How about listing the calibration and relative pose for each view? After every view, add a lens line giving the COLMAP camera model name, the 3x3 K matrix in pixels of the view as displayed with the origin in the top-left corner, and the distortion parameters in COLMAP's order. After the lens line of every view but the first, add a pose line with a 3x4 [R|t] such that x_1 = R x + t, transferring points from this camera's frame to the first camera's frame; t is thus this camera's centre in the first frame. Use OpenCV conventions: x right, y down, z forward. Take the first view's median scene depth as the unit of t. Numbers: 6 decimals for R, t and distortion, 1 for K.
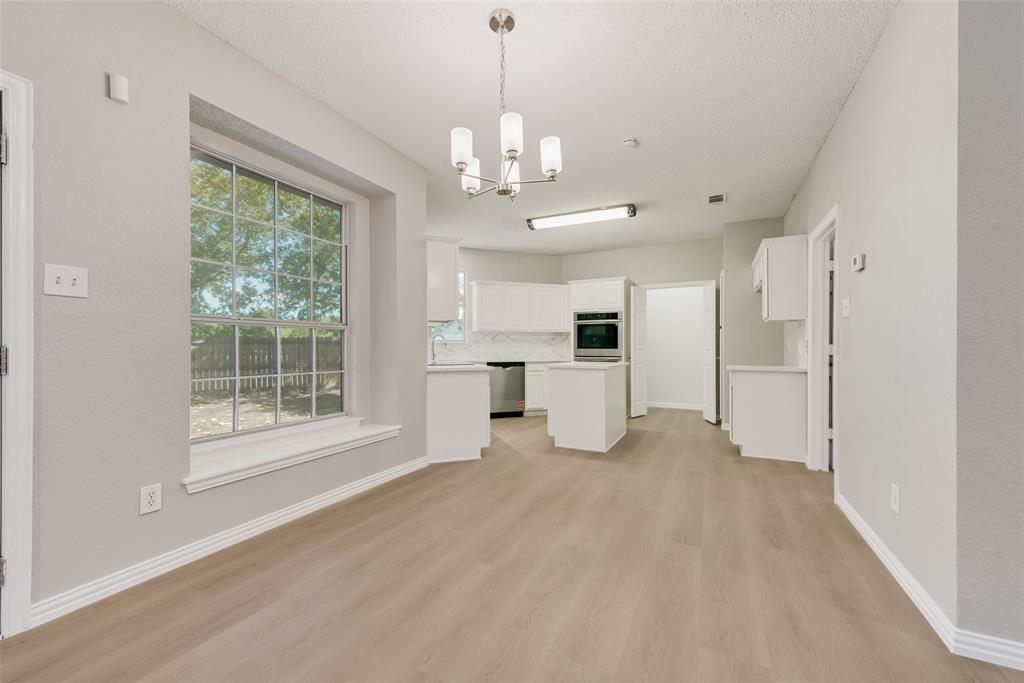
lens RADIAL K [[403.1, 0, 510.6], [0, 403.1, 346.0], [0, 0, 1]] dist [0.011775, -0.001609]
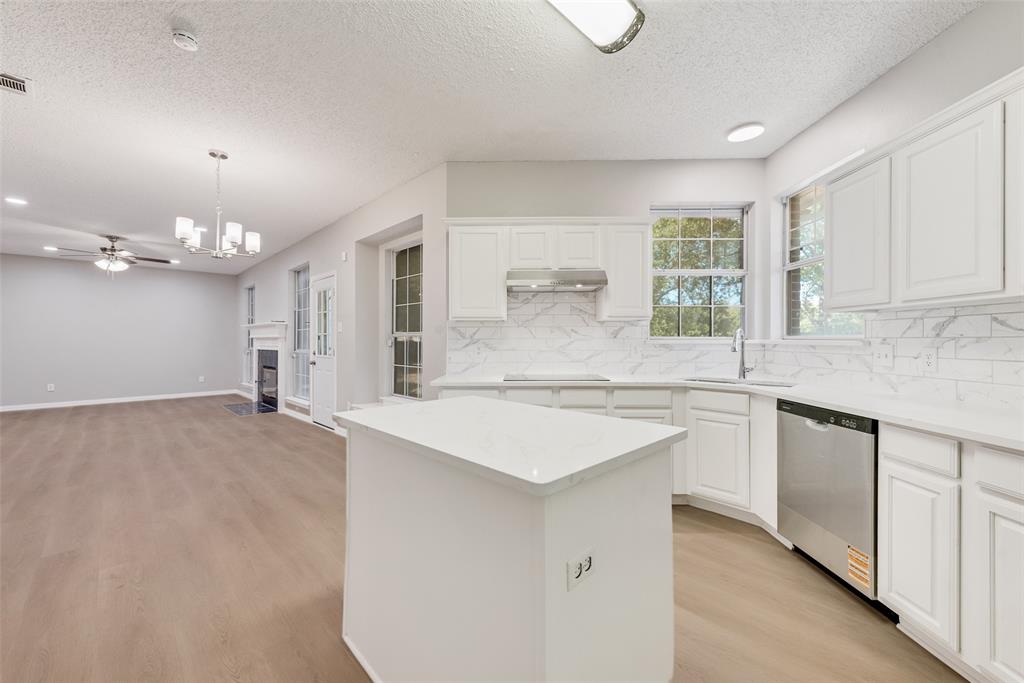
lens RADIAL K [[403.1, 0, 513.9], [0, 403.1, 339.1], [0, 0, 1]] dist [0.011775, -0.001609]
pose [[-0.323594, -0.003455, -0.946190, 0.380289], [0.004204, 0.999978, -0.005089, -0.013137], [0.946187, -0.005624, -0.323573, 0.887081]]
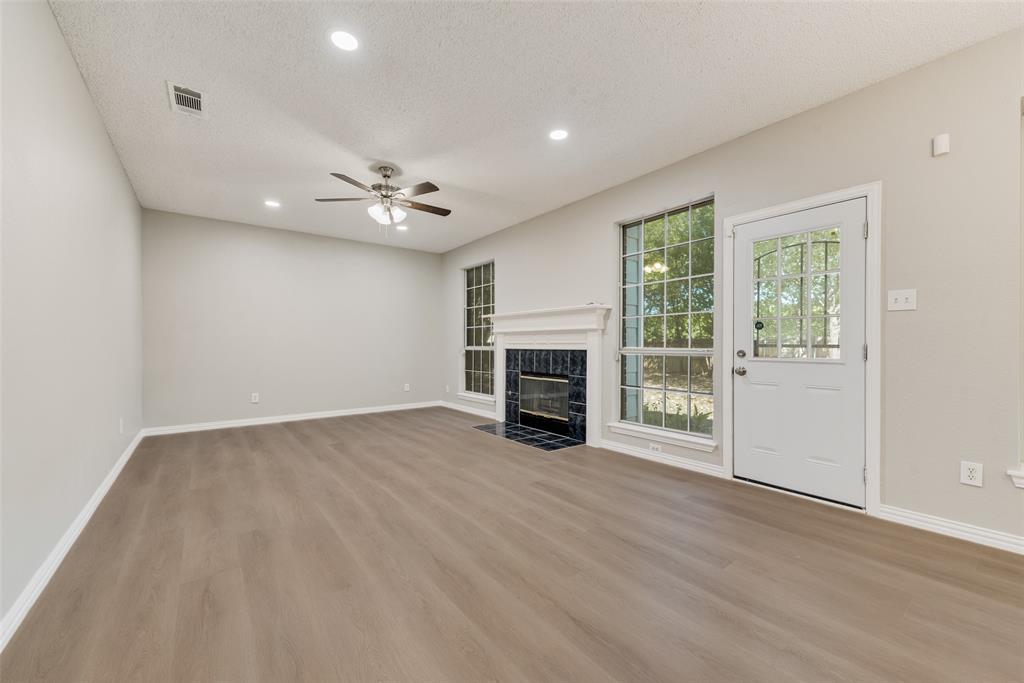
lens RADIAL K [[403.1, 0, 514.7], [0, 403.1, 347.0], [0, 0, 1]] dist [0.011775, -0.001609]
pose [[-0.436274, 0.006138, -0.899793, 0.238250], [0.001593, 0.999980, 0.006049, 0.000147], [0.899812, 0.001206, -0.436275, 0.103963]]
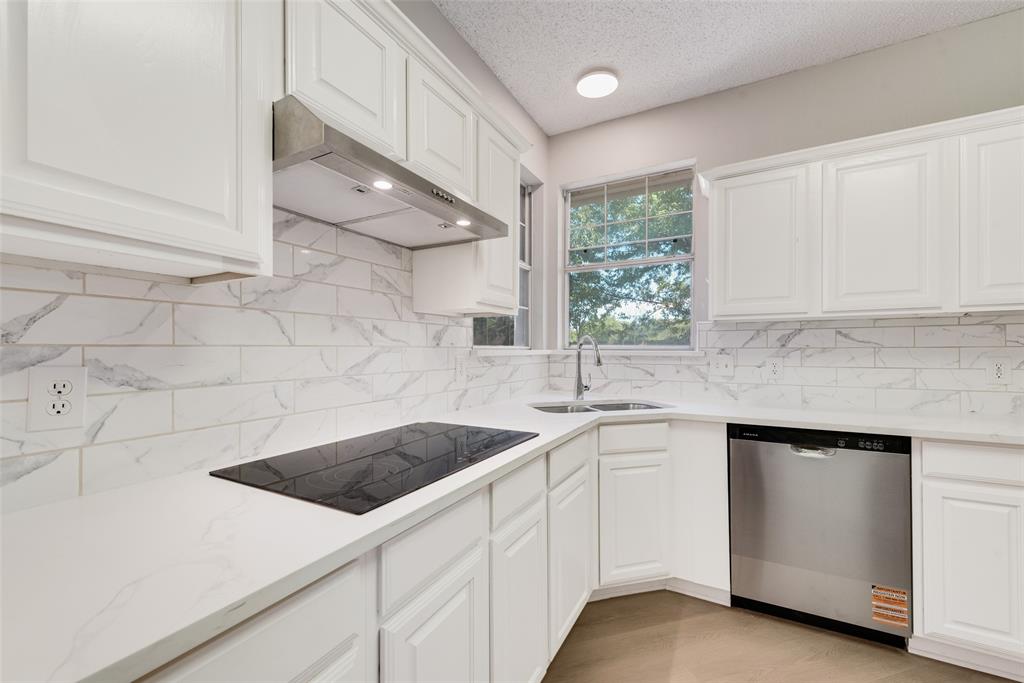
lens RADIAL K [[403.1, 0, 506.7], [0, 403.1, 349.9], [0, 0, 1]] dist [0.011775, -0.001609]
pose [[0.678808, -0.001859, -0.734314, 0.051384], [0.004447, 0.999989, 0.001579, -0.014584], [0.734303, -0.004338, 0.678808, 0.673388]]
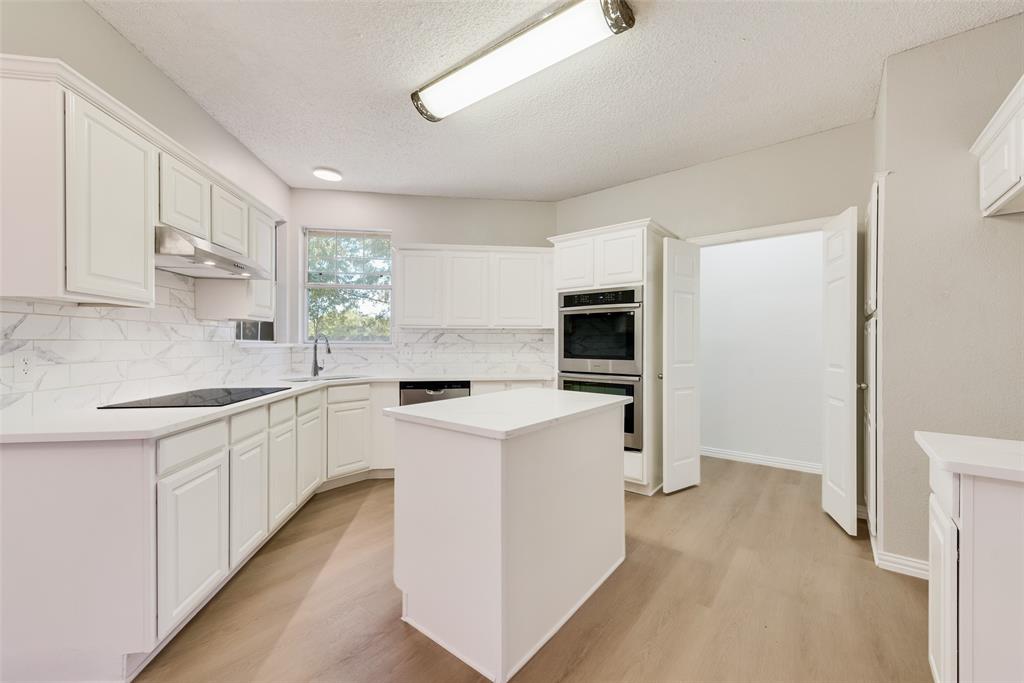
lens RADIAL K [[403.1, 0, 511.5], [0, 403.1, 344.8], [0, 0, 1]] dist [0.011775, -0.001609]
pose [[0.980140, 0.001103, -0.198306, 0.213502], [-0.000343, 0.999992, 0.003868, -0.014409], [0.198309, -0.003723, 0.980133, 0.463340]]
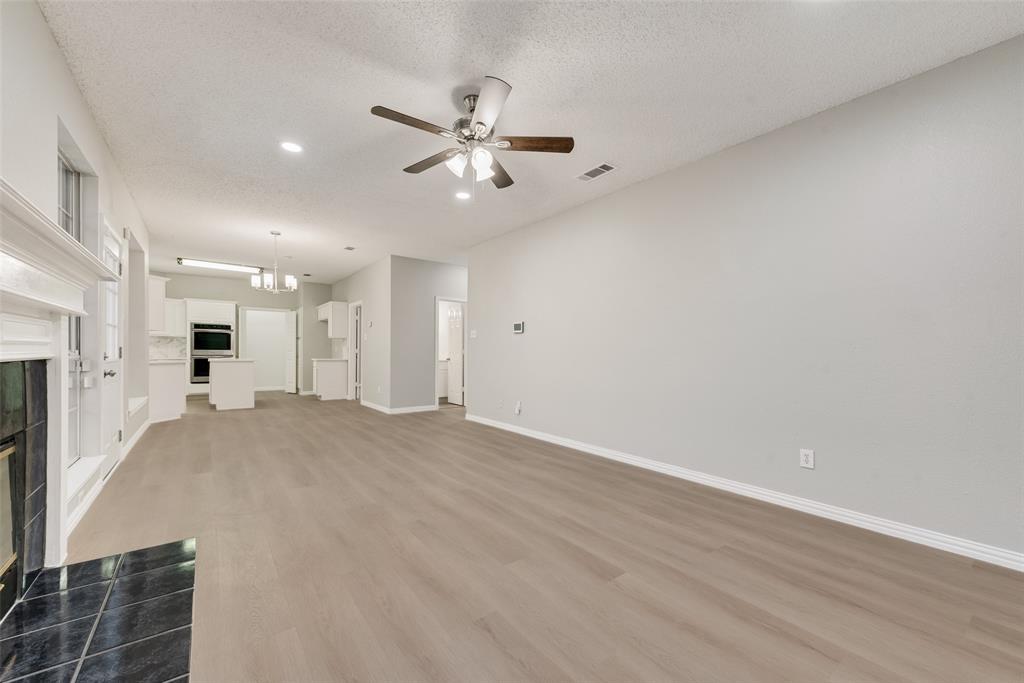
lens RADIAL K [[403.1, 0, 514.5], [0, 403.1, 354.7], [0, 0, 1]] dist [0.011775, -0.001609]
pose [[0.439064, -0.004103, 0.898447, -0.607154], [-0.009923, 0.999906, 0.009415, 0.000143], [-0.898401, -0.013049, 0.438982, -0.577013]]
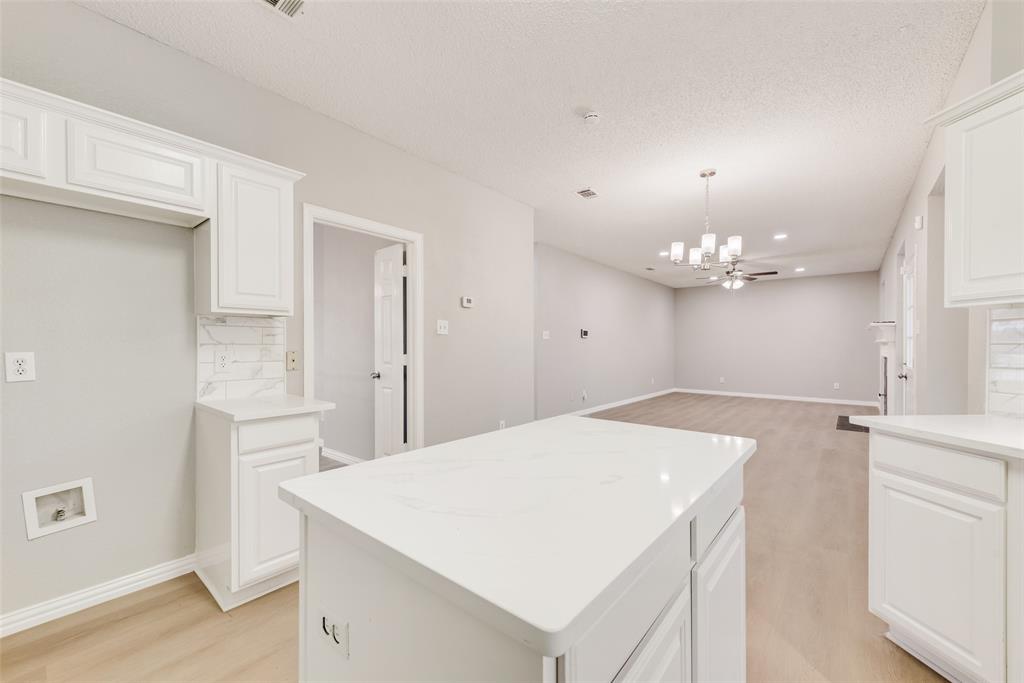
lens RADIAL K [[403.1, 0, 509.5], [0, 403.1, 346.1], [0, 0, 1]] dist [0.011775, -0.001609]
pose [[-0.972735, -0.003551, 0.231891, 0.131019], [-0.003483, 0.999994, 0.000706, -0.015627], [-0.231892, -0.000121, -0.972742, 0.971472]]
